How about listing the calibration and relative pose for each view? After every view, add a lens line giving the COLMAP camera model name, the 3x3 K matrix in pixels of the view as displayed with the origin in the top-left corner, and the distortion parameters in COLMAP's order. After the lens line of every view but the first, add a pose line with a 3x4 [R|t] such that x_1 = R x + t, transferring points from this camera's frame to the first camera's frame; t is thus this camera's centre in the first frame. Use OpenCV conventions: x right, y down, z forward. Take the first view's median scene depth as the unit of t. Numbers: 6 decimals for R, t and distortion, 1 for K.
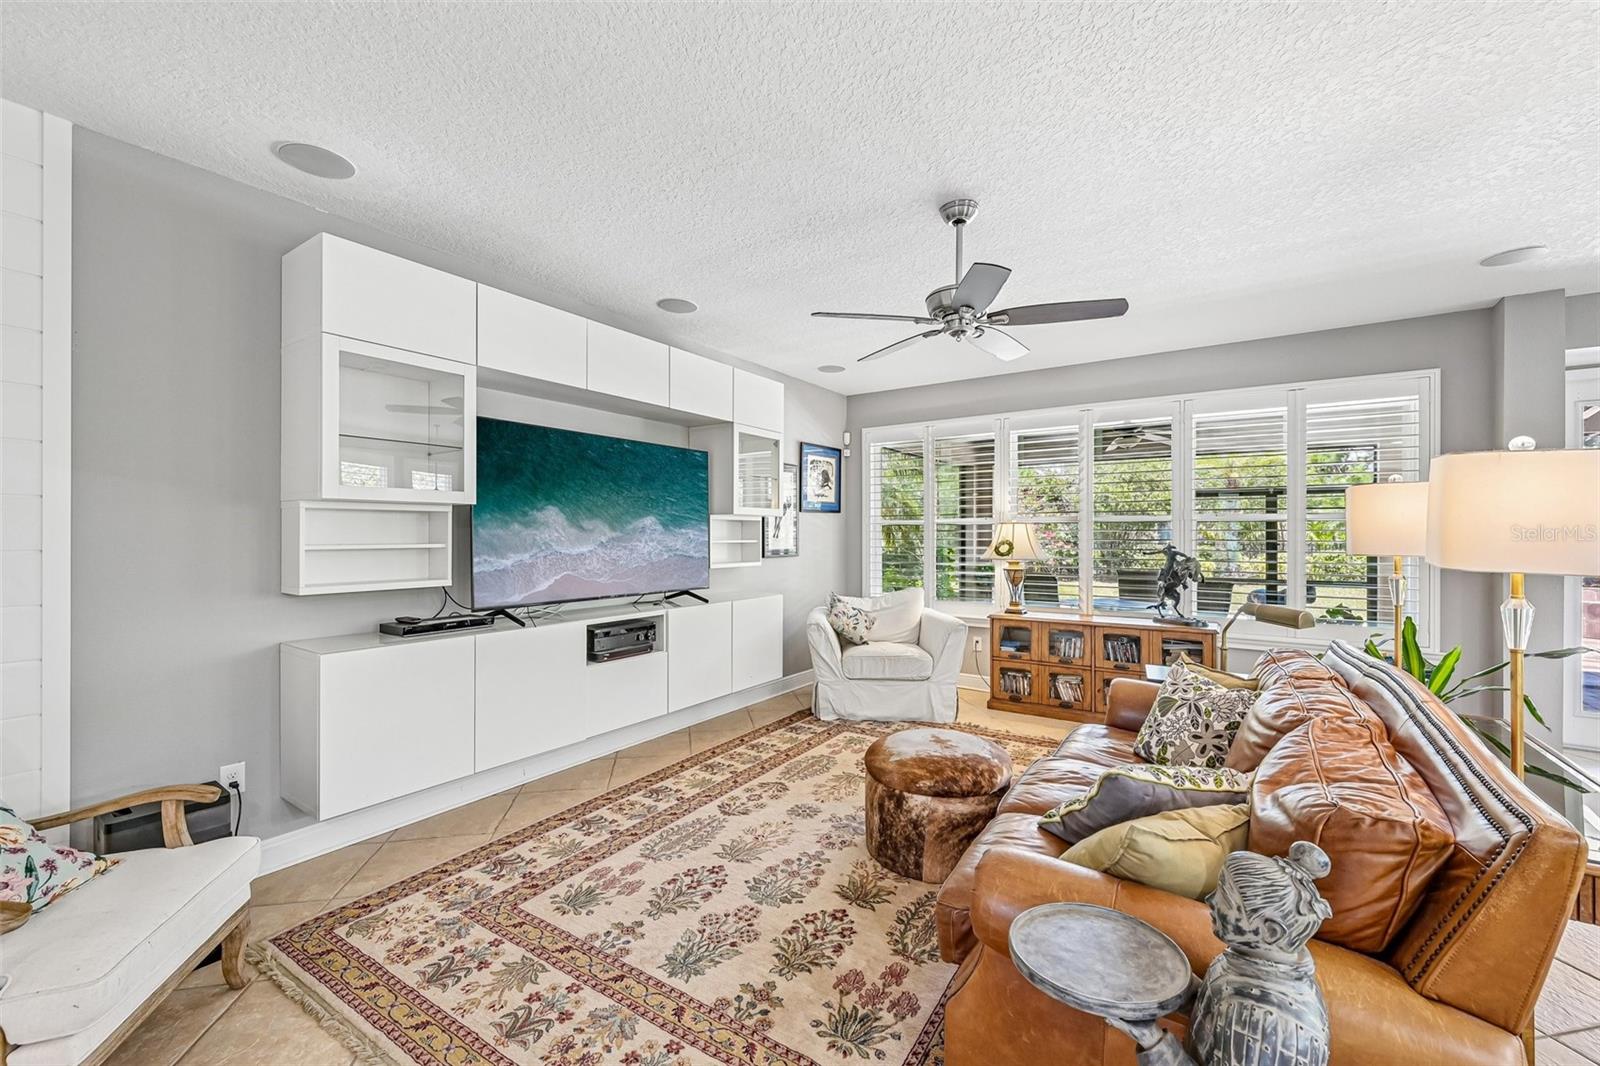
lens RADIAL K [[645.1, 0, 803.4], [0, 645.1, 534.0], [0, 0, 1]] dist [-0.001321, 0.000224]
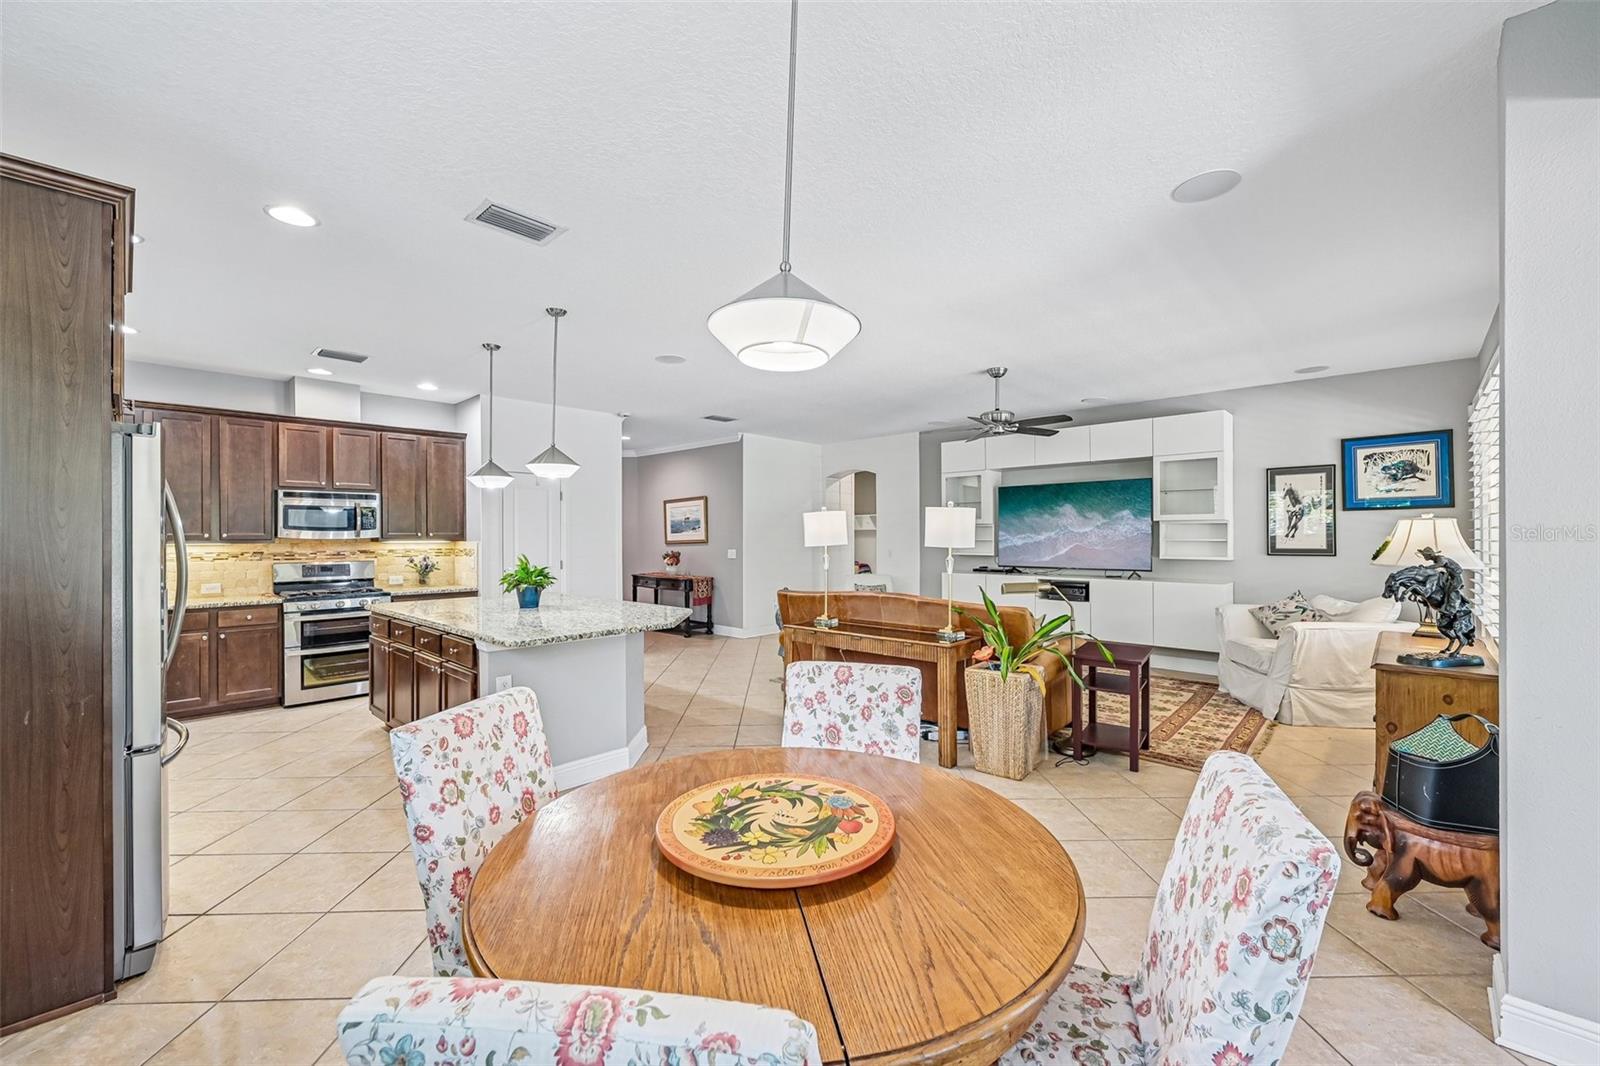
lens RADIAL K [[645.1, 0, 810.9], [0, 645.1, 535.2], [0, 0, 1]] dist [-0.001321, 0.000224]
pose [[-0.149812, -0.000818, -0.988714, 1.753803], [0.003267, 0.999994, -0.001322, 0.001872], [0.988709, -0.003428, -0.149808, 0.566089]]
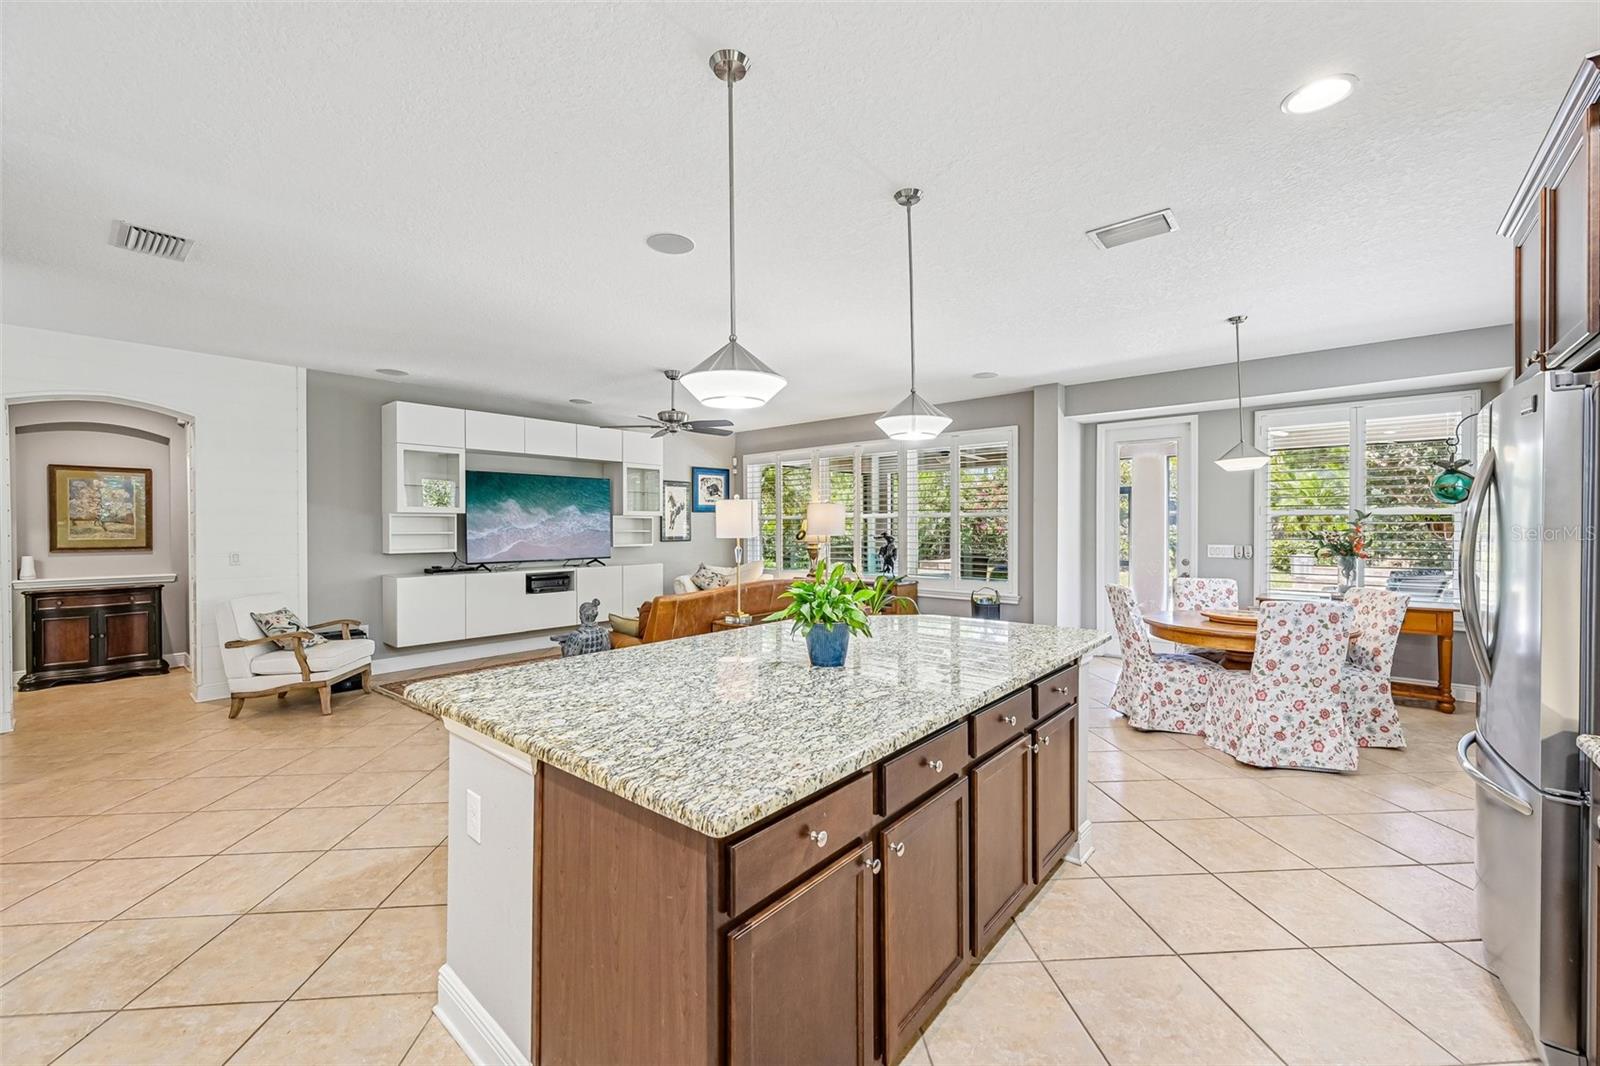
lens RADIAL K [[645.1, 0, 790.4], [0, 645.1, 531.4], [0, 0, 1]] dist [-0.001321, 0.000224]
pose [[0.992650, -0.001959, -0.121009, 0.670047], [0.002747, 0.999976, 0.006340, 0.003492], [0.120993, -0.006626, 0.992631, -0.811436]]
